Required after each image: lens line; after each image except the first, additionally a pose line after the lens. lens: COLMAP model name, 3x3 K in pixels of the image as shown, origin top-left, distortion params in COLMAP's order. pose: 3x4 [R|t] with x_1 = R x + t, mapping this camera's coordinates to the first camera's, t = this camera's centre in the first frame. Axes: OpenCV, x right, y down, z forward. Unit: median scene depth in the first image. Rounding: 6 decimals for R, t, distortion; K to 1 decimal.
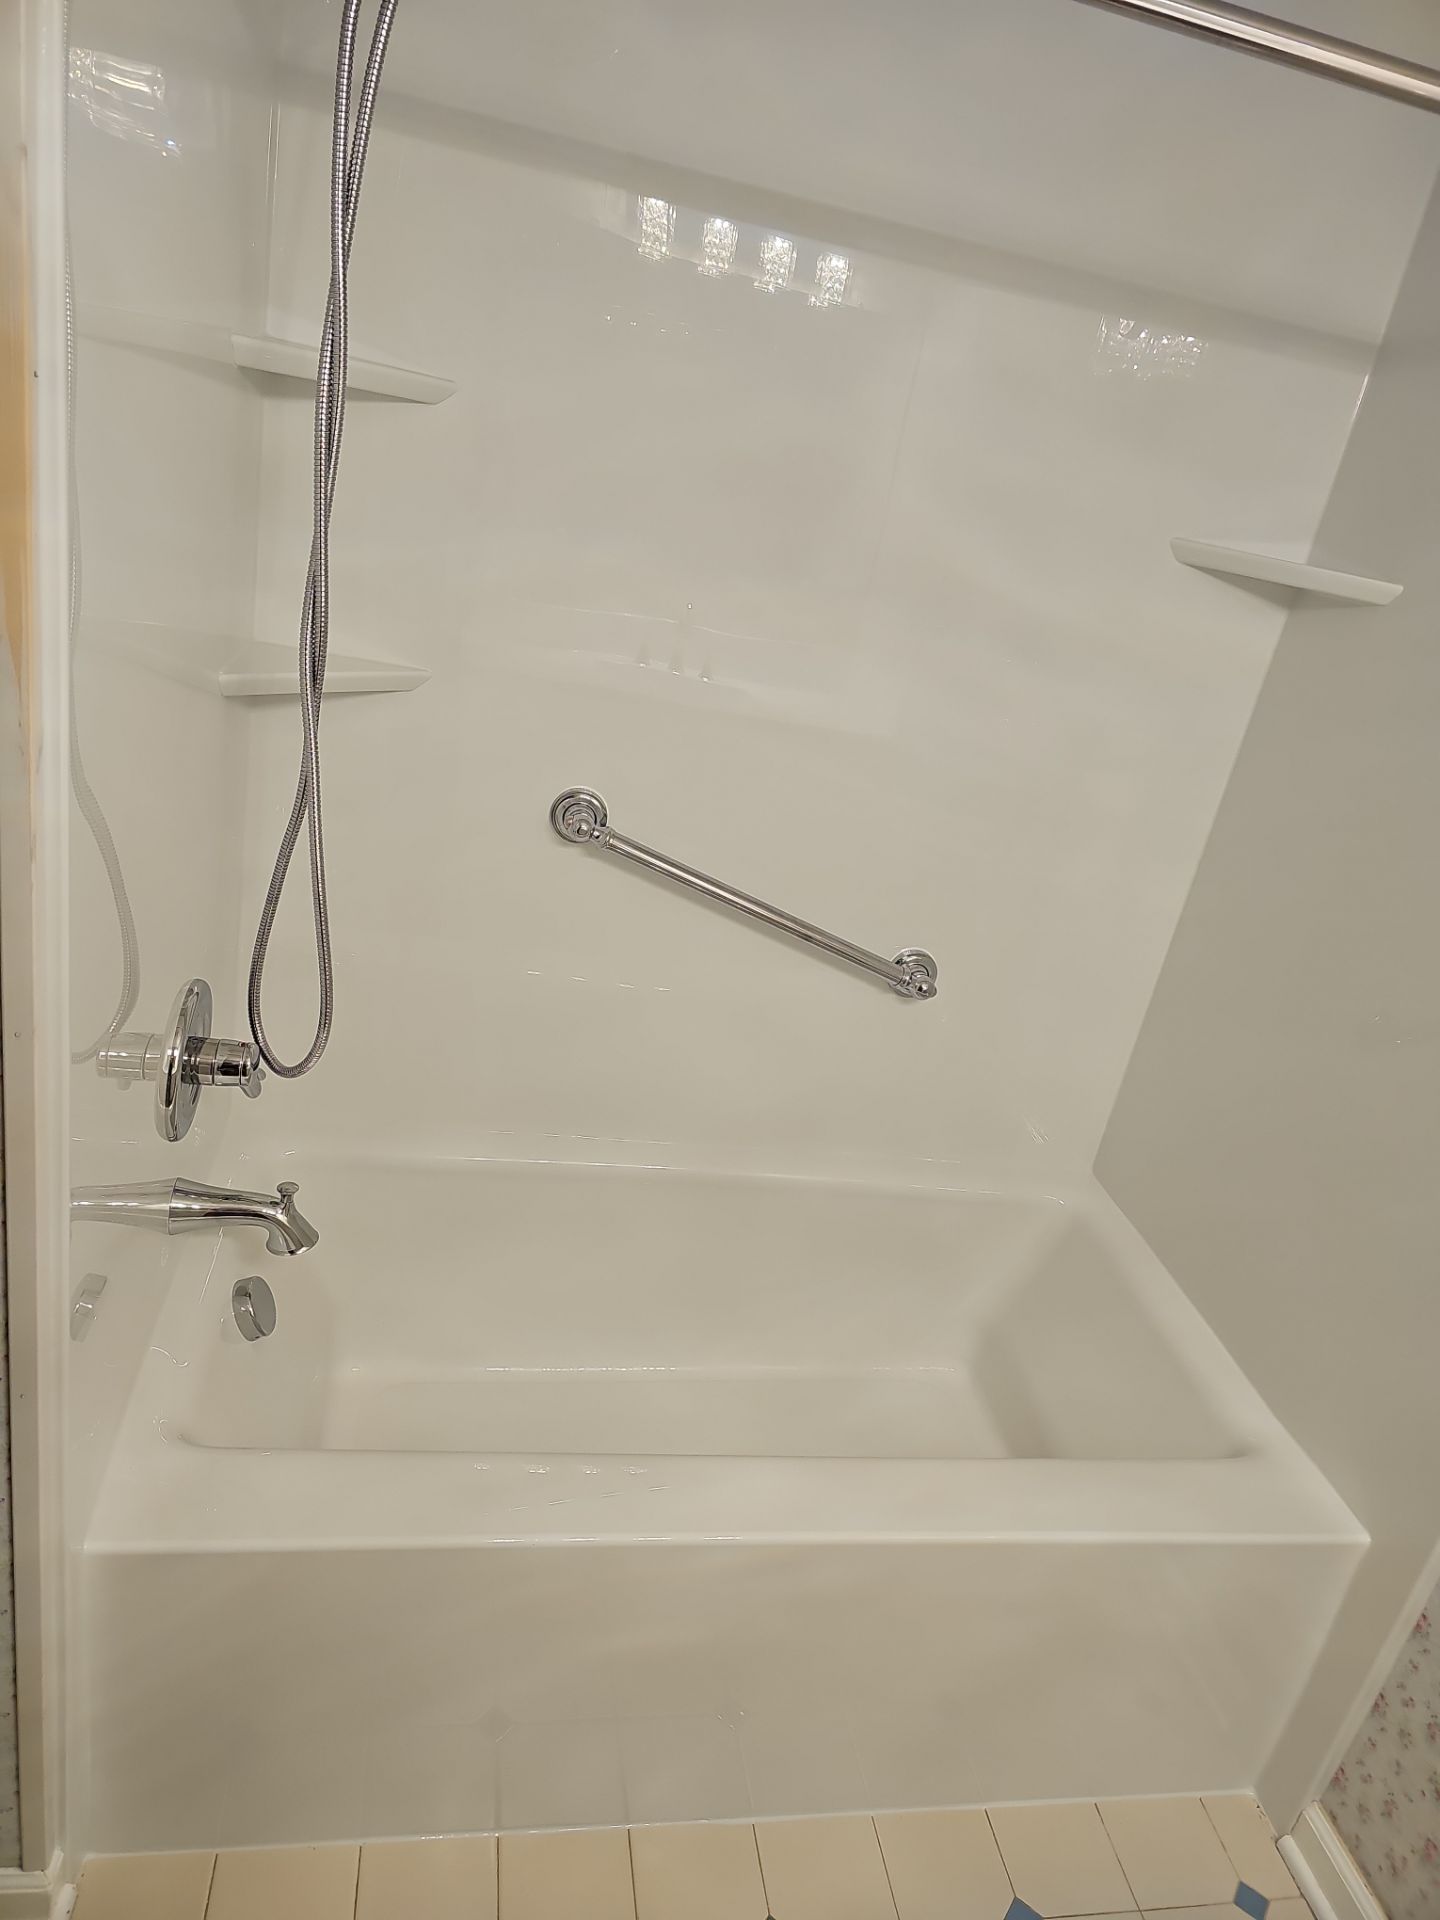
lens RADIAL K [[1258.6, 0, 720.0], [0, 1258.6, 960.0], [0, 0, 1]] dist [0.048610, -0.037921]
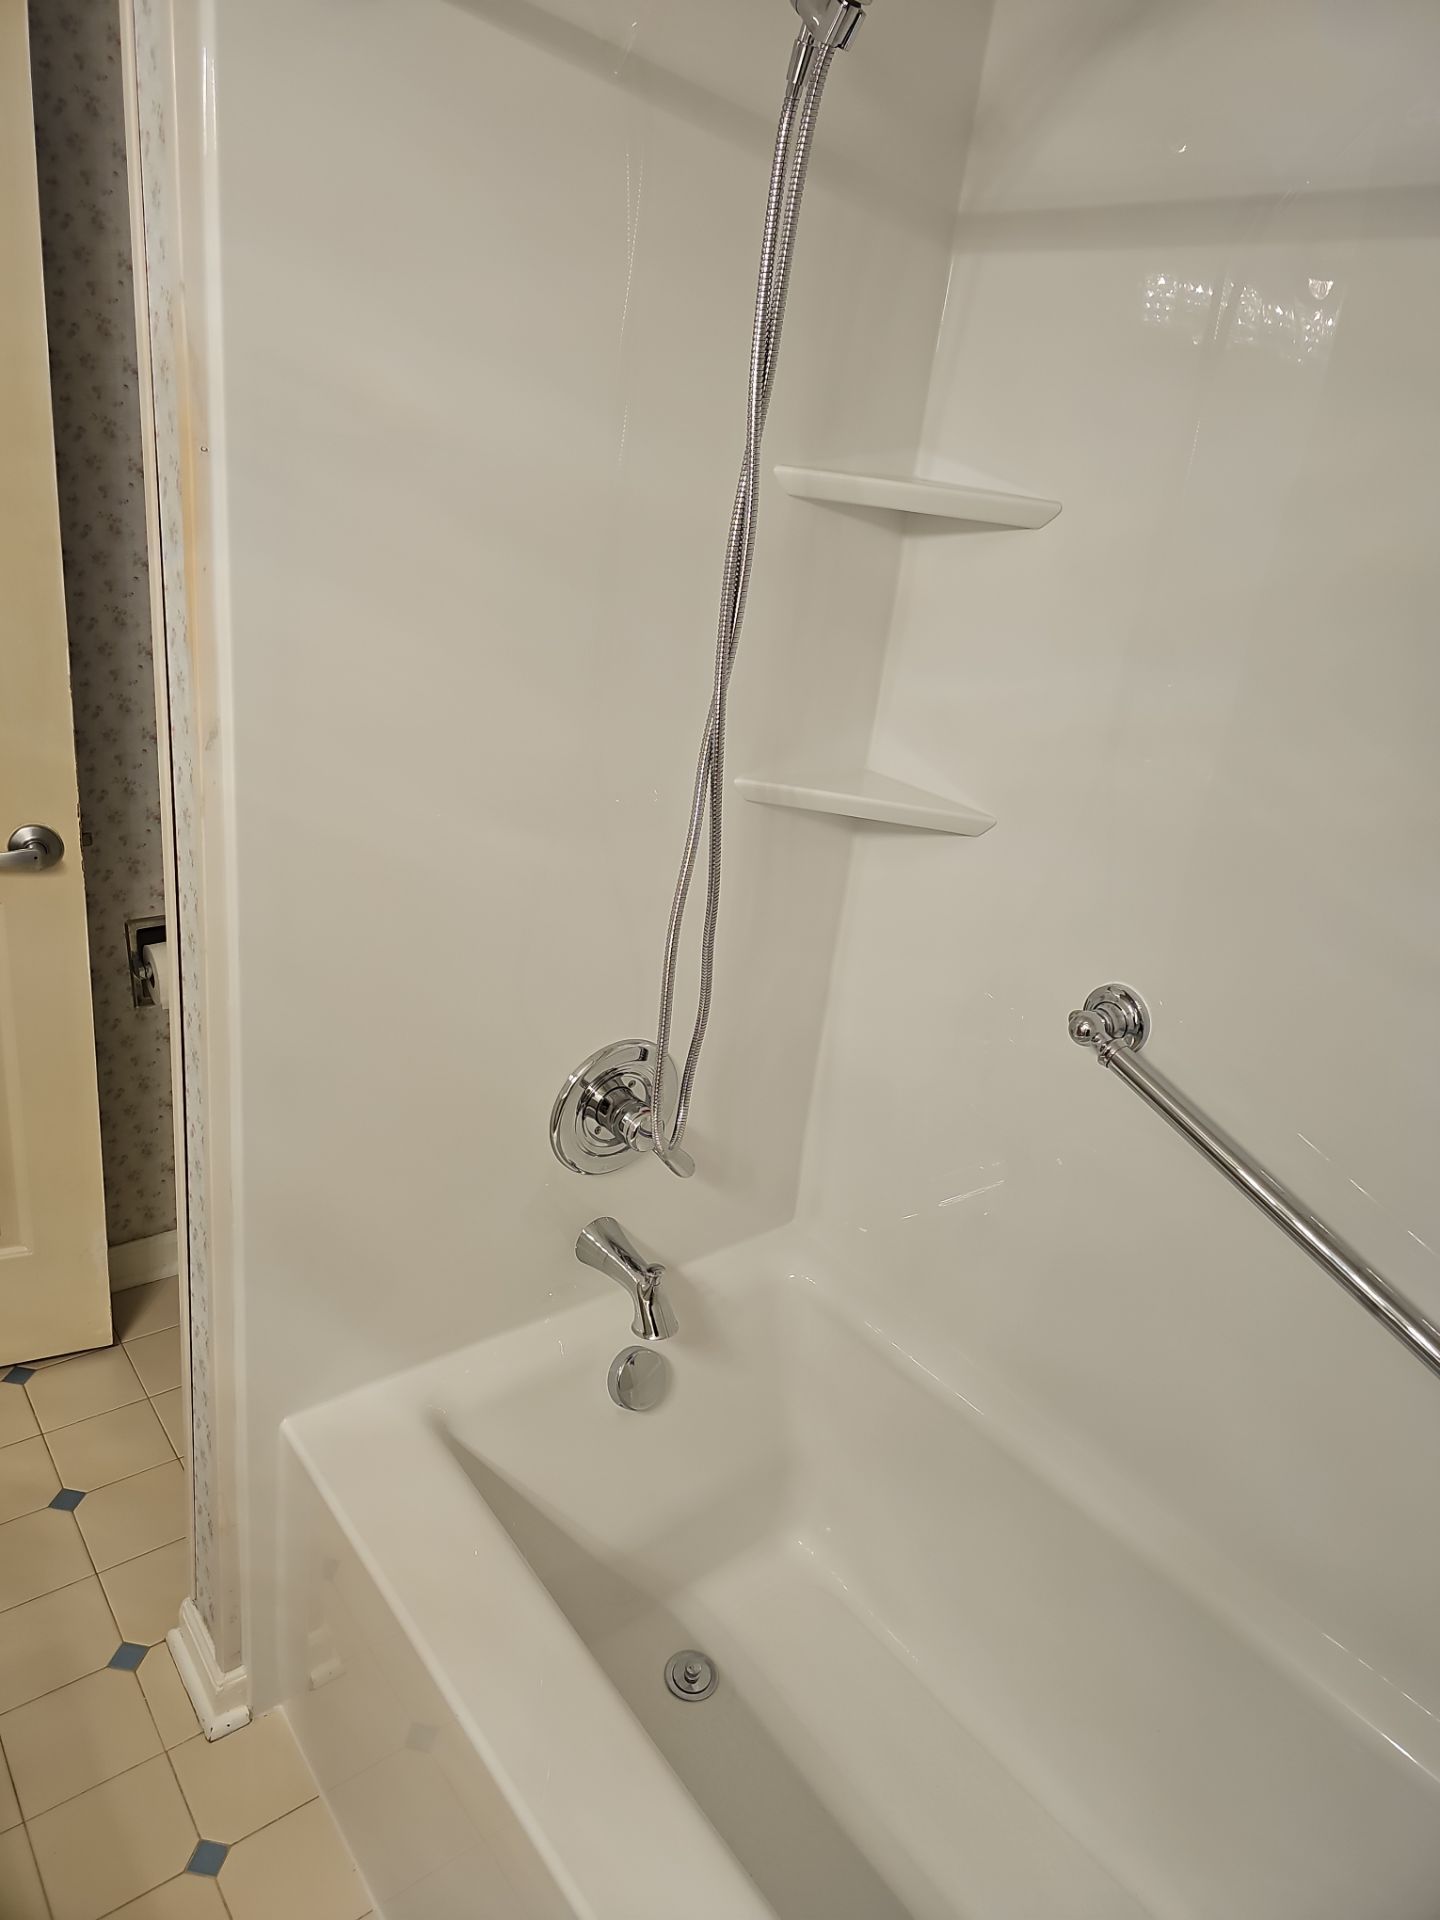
lens RADIAL K [[1258.6, 0, 720.0], [0, 1258.6, 960.0], [0, 0, 1]] dist [0.048610, -0.037921]
pose [[0.443243, 0.180903, -0.877958, 0.528554], [-0.359876, 0.932940, 0.010547, -0.082168], [0.820990, 0.311281, 0.478622, 0.494837]]
